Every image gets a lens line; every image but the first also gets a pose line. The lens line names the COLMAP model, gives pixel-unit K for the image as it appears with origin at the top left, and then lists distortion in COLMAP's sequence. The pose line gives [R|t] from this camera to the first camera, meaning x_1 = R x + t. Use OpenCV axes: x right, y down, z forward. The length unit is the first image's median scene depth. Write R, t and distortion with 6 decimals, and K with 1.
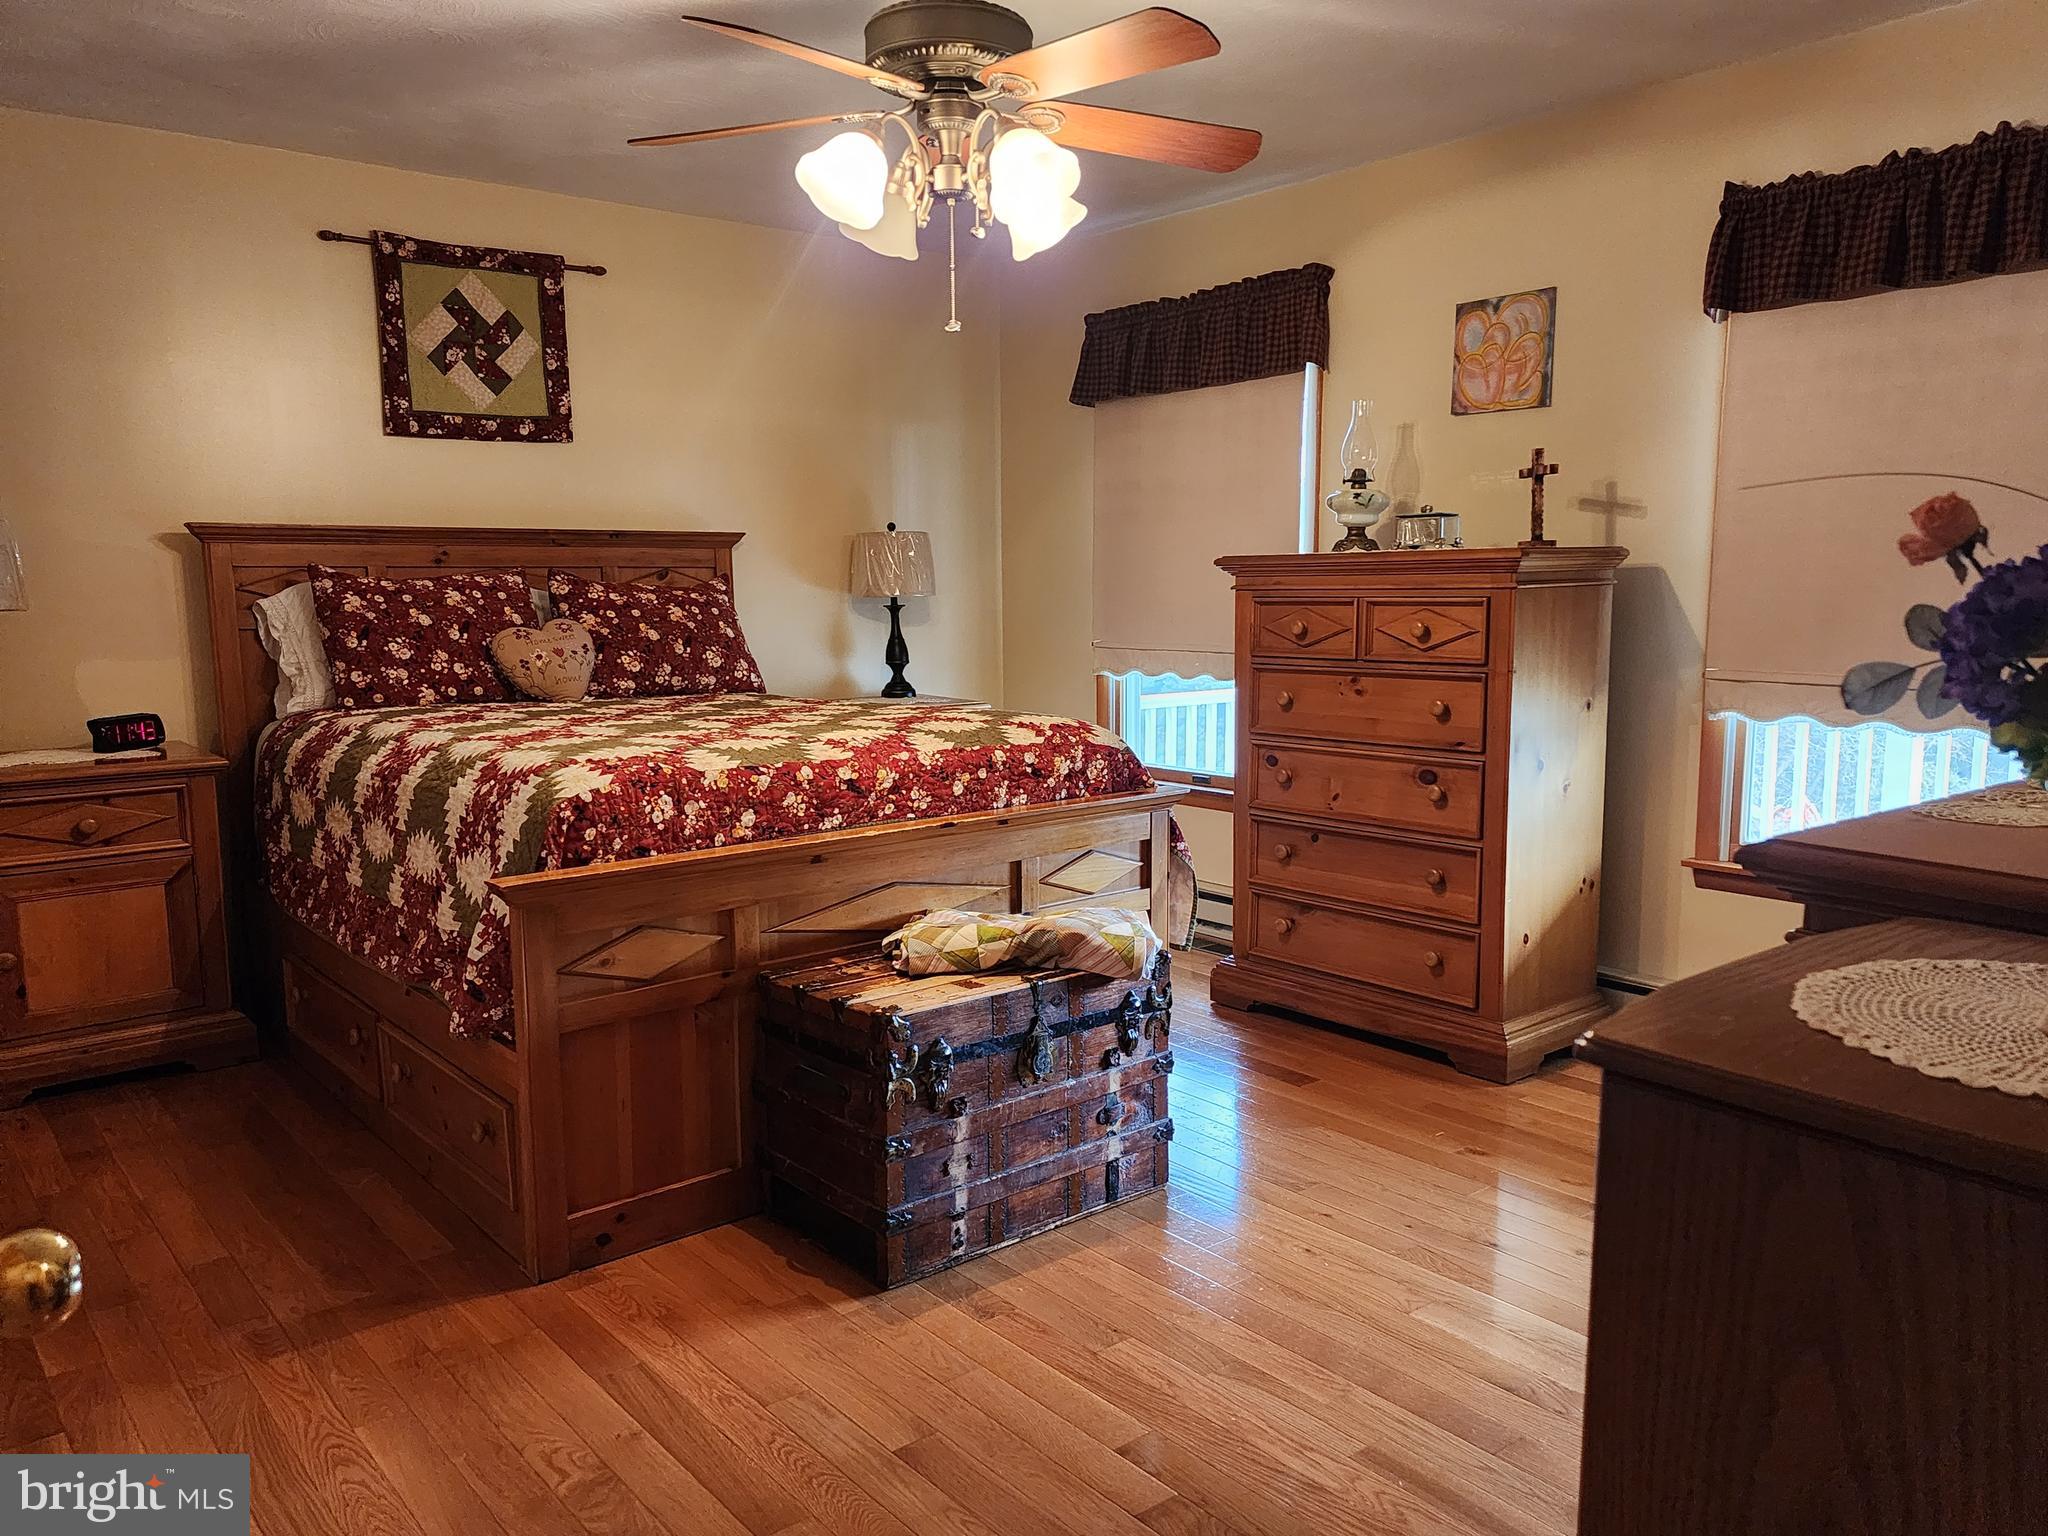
lens RADIAL K [[1525.7, 0, 1003.6], [0, 1525.7, 783.1], [0, 0, 1]] dist [0.091359, -0.082907]
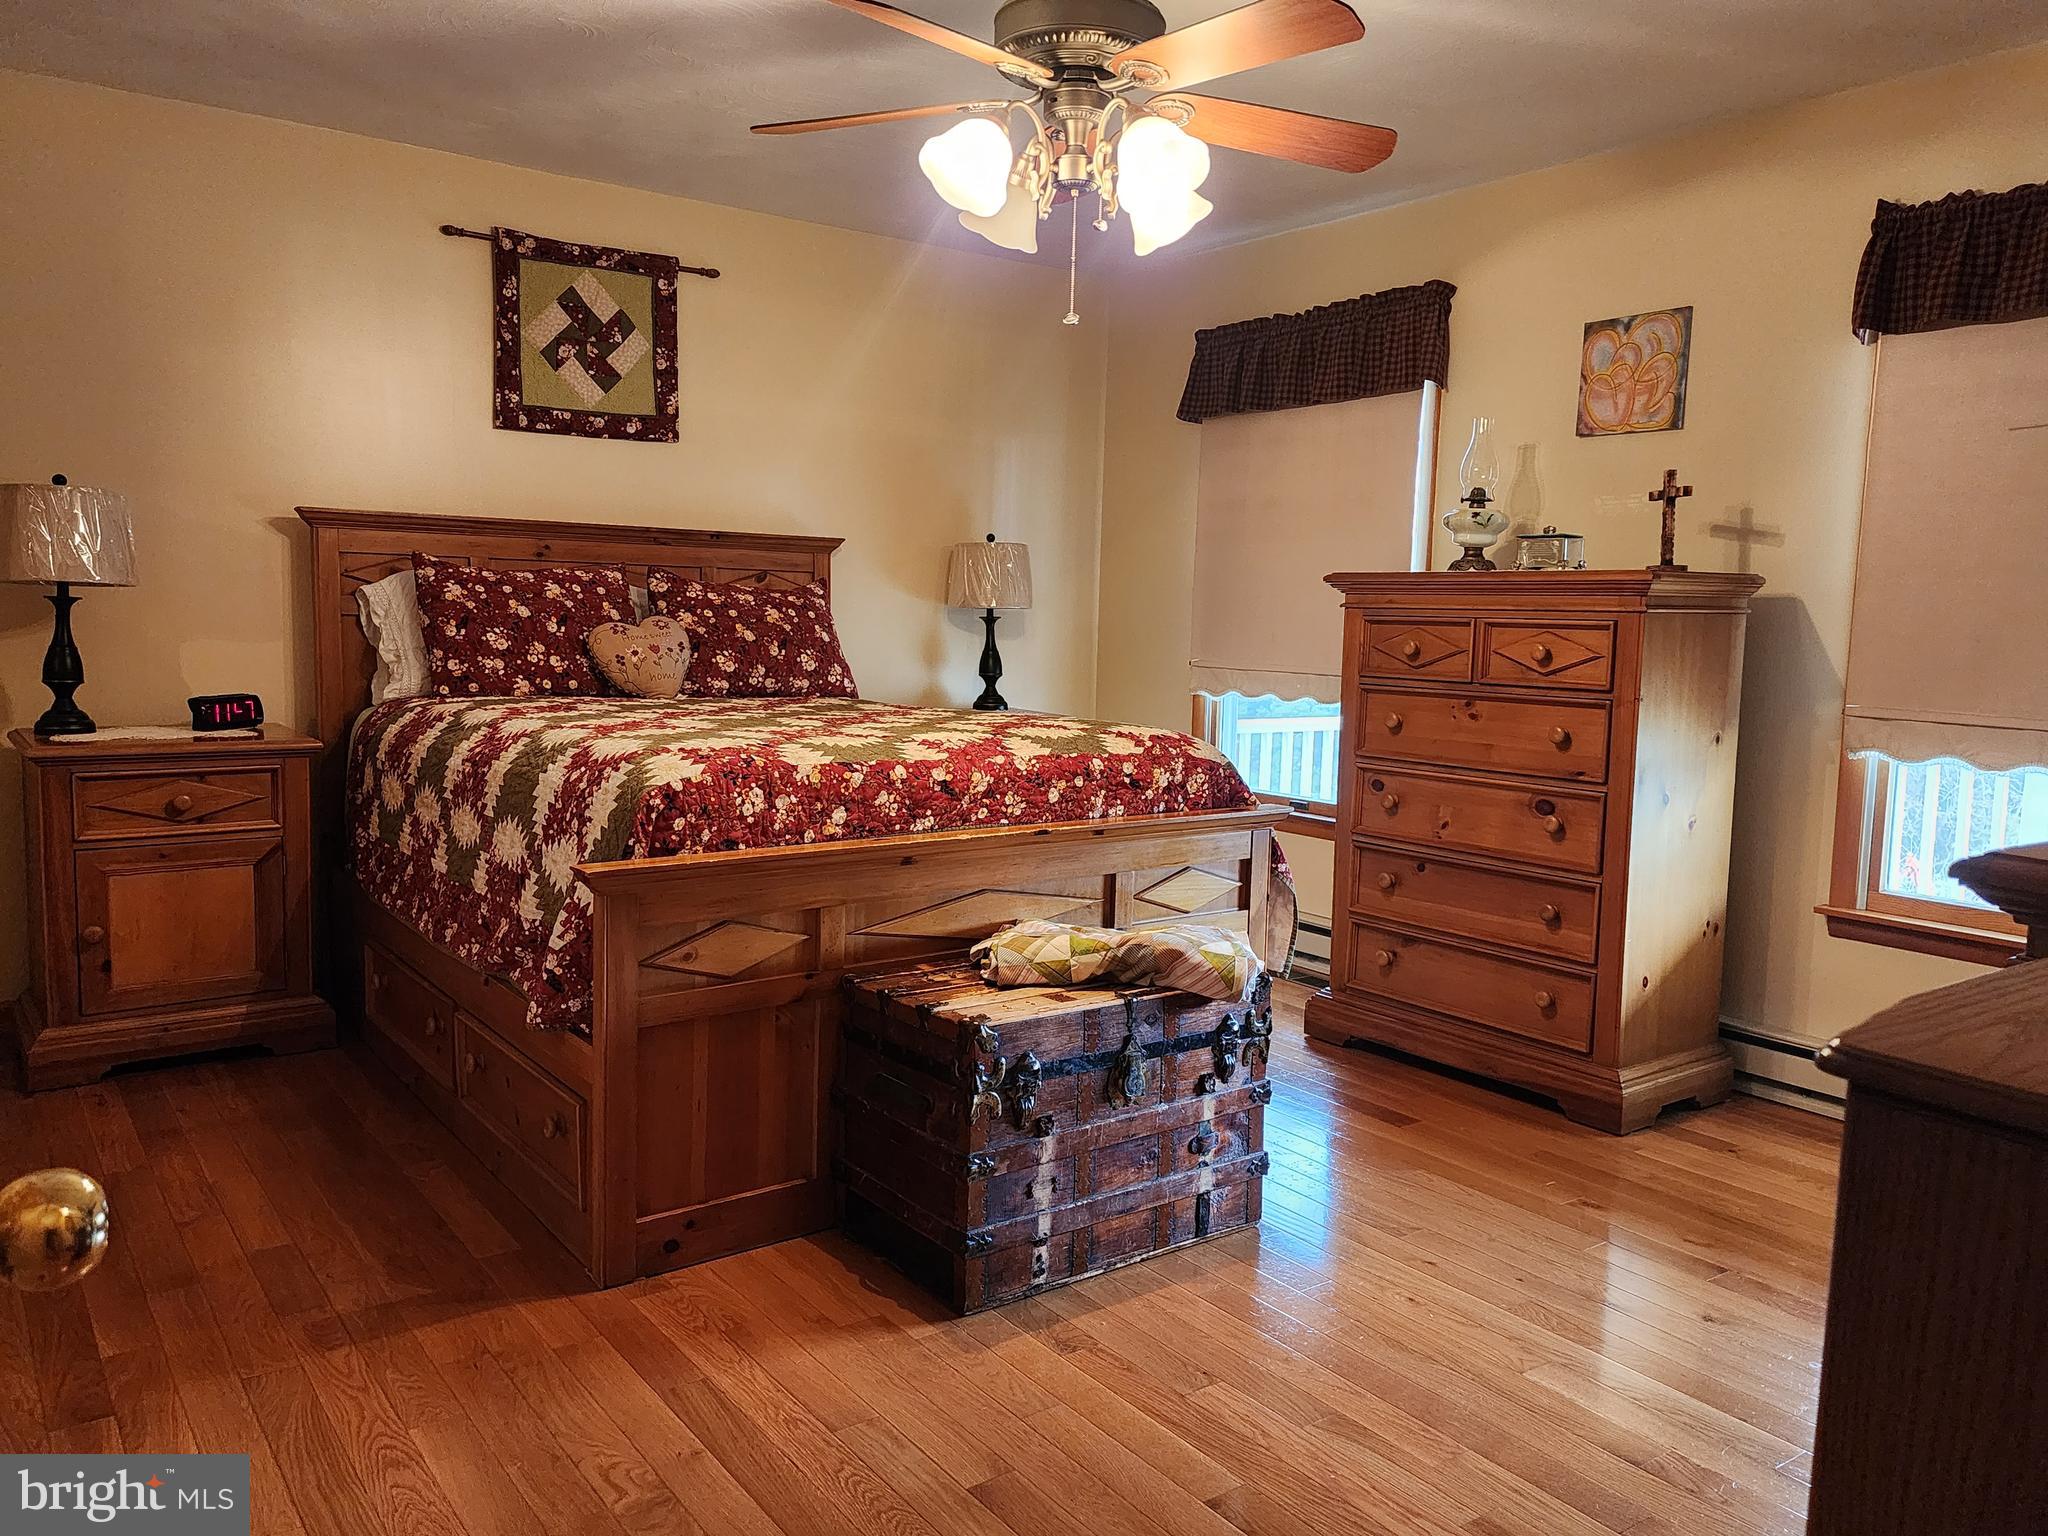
lens RADIAL K [[1525.7, 0, 1014.5], [0, 1525.7, 757.4], [0, 0, 1]] dist [0.091359, -0.082907]
pose [[0.998185, 0.038974, -0.045907, -0.010290], [-0.040636, 0.998531, -0.035848, 0.013177], [0.044442, 0.037649, 0.998302, 0.028104]]
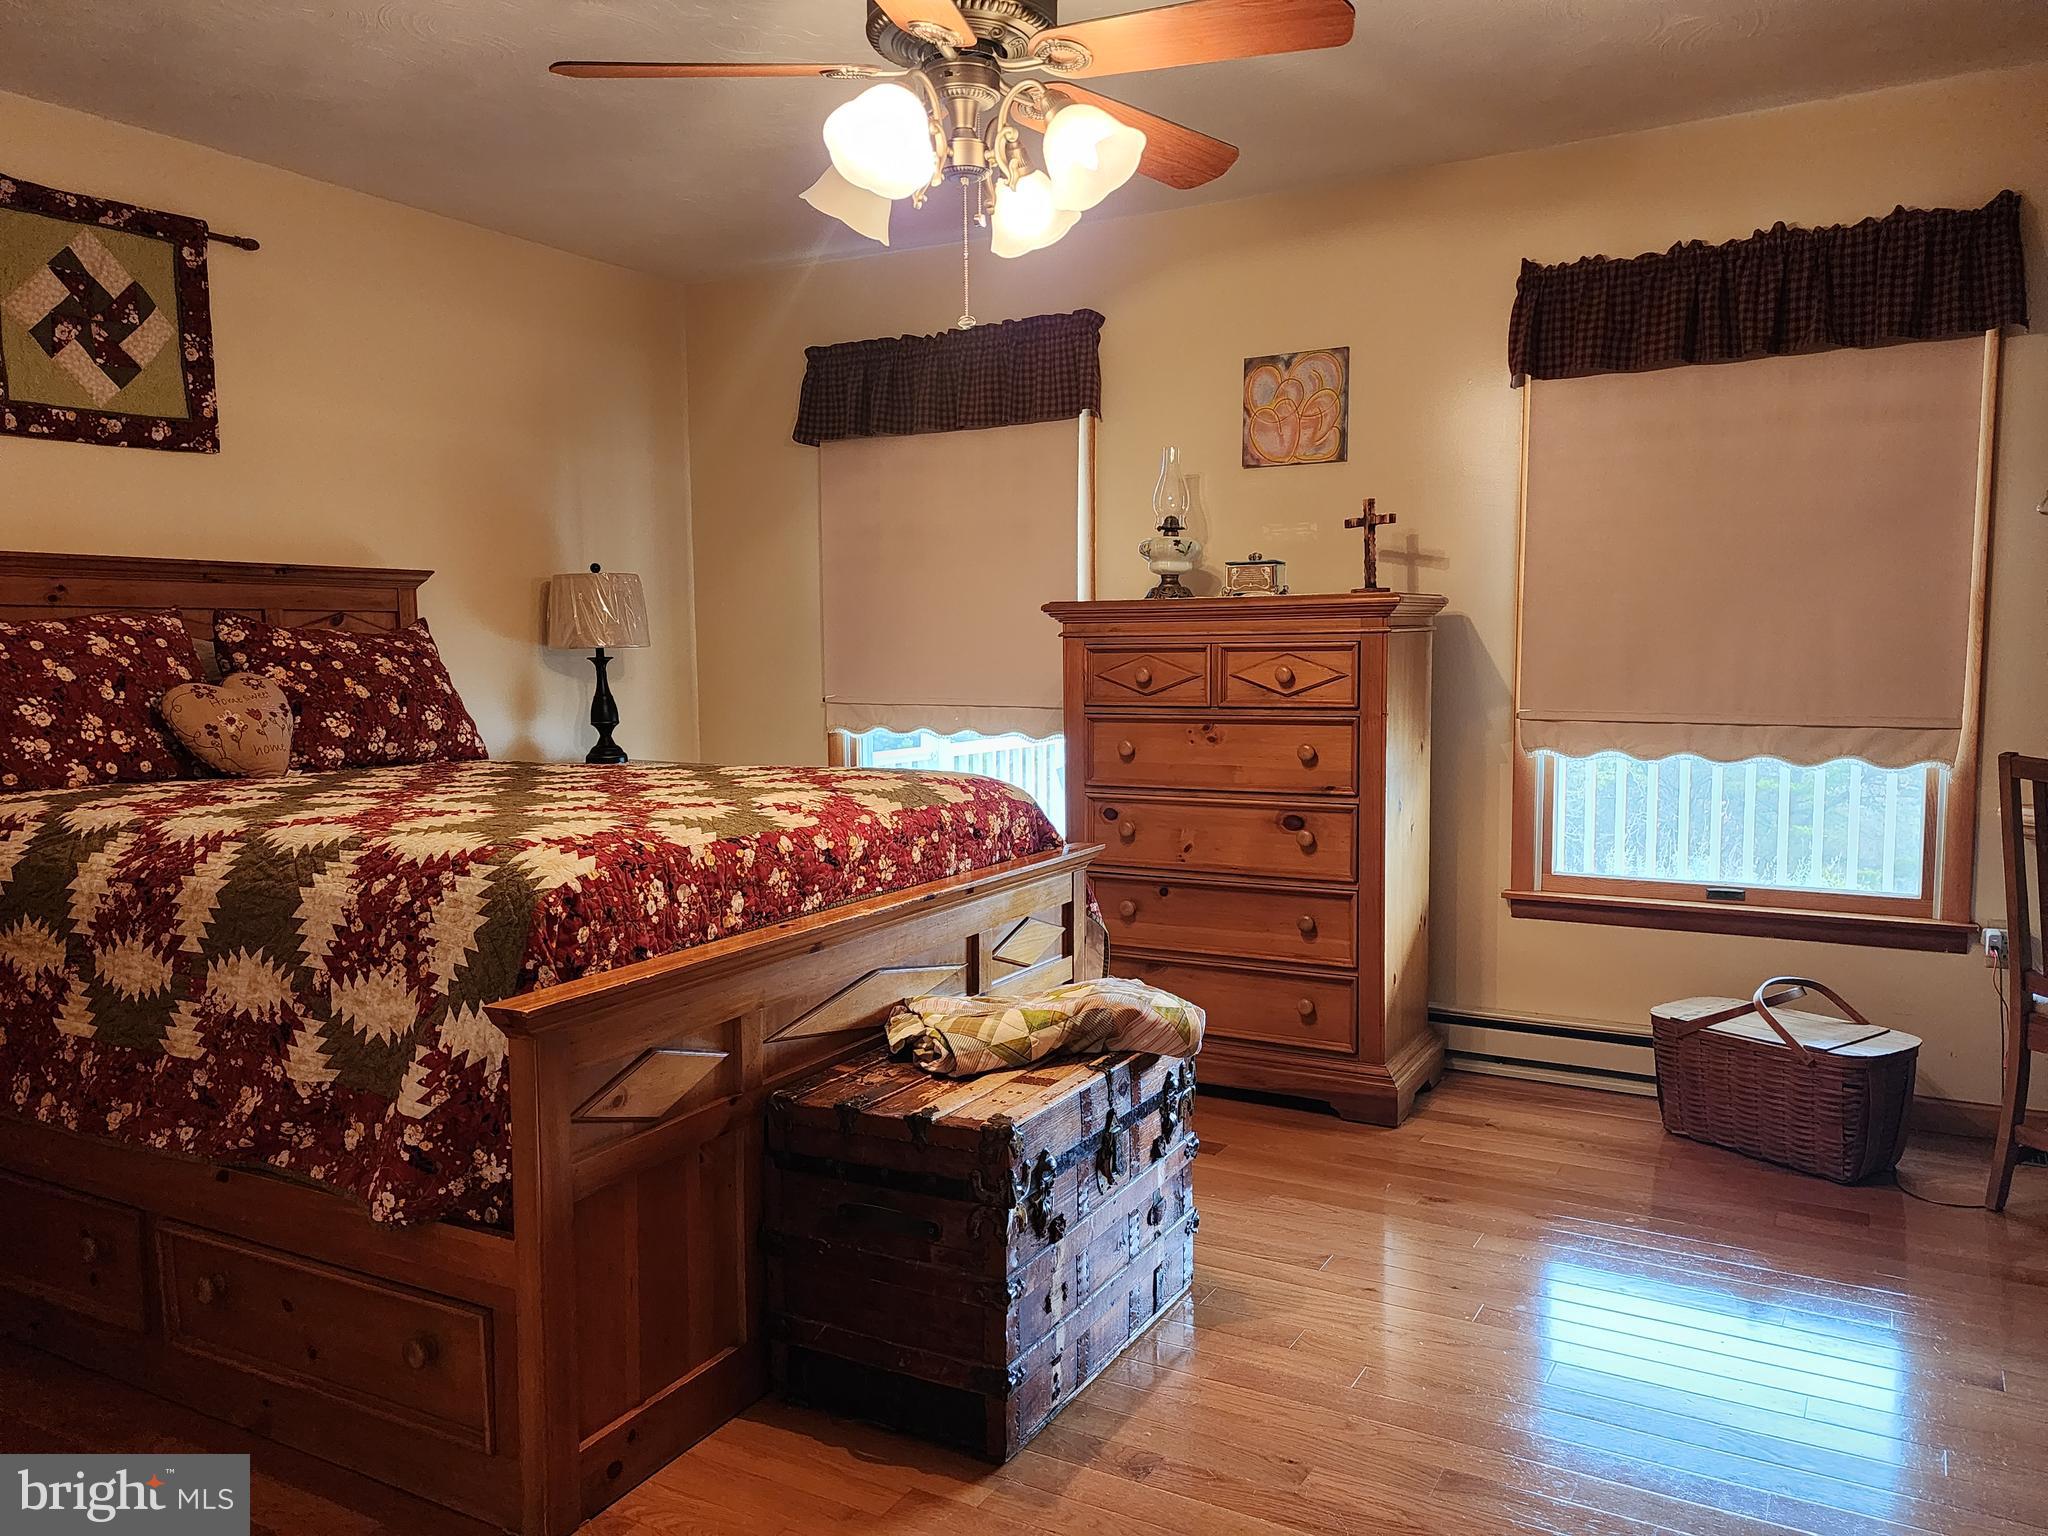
lens RADIAL K [[1525.7, 0, 997.3], [0, 1525.7, 778.7], [0, 0, 1]] dist [0.091359, -0.082907]
pose [[0.929231, -0.031627, 0.368144, -0.271767], [0.049521, 0.998001, -0.039257, -0.003261], [-0.366167, 0.054710, 0.928940, 0.155406]]
